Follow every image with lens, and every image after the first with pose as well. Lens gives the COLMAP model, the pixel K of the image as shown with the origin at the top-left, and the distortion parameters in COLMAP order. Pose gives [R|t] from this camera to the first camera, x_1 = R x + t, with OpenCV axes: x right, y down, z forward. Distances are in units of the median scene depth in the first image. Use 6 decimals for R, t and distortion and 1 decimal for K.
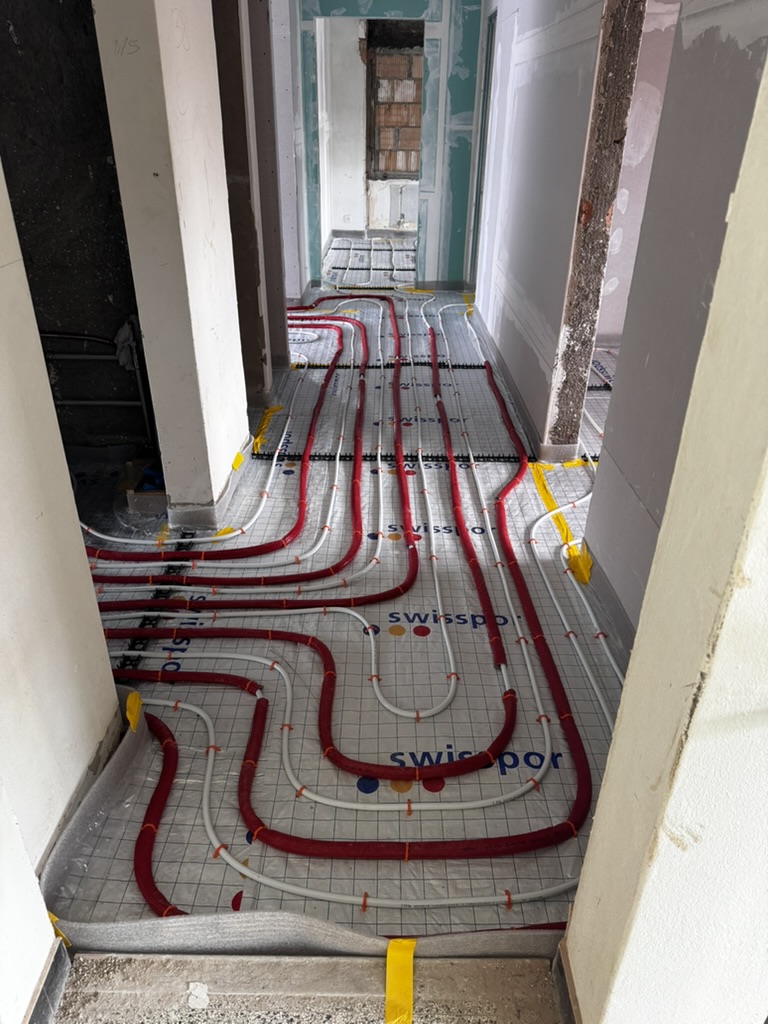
lens RADIAL K [[727.8, 0, 384.0], [0, 727.8, 512.0], [0, 0, 1]] dist [0.027531, -0.001700]
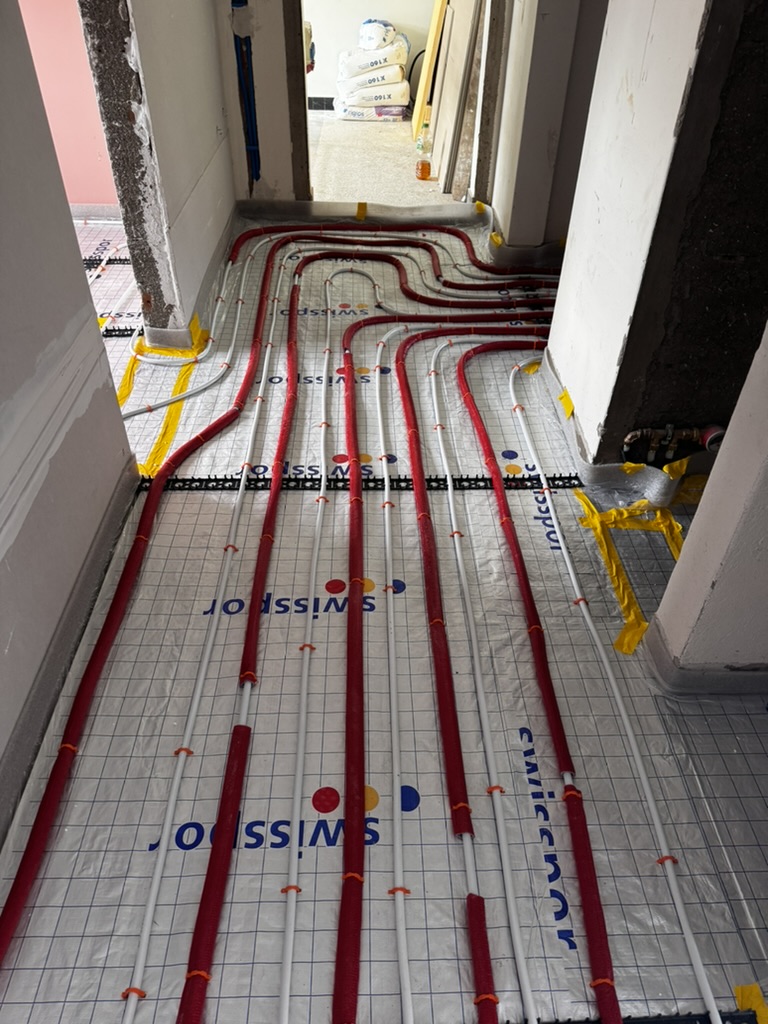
lens RADIAL K [[727.8, 0, 384.0], [0, 727.8, 512.0], [0, 0, 1]] dist [0.027531, -0.001700]
pose [[-0.998811, -0.010641, -0.047573, 0.029059], [-0.048070, 0.377259, 0.924860, -0.740313], [0.008106, 0.926047, -0.377321, 1.410737]]
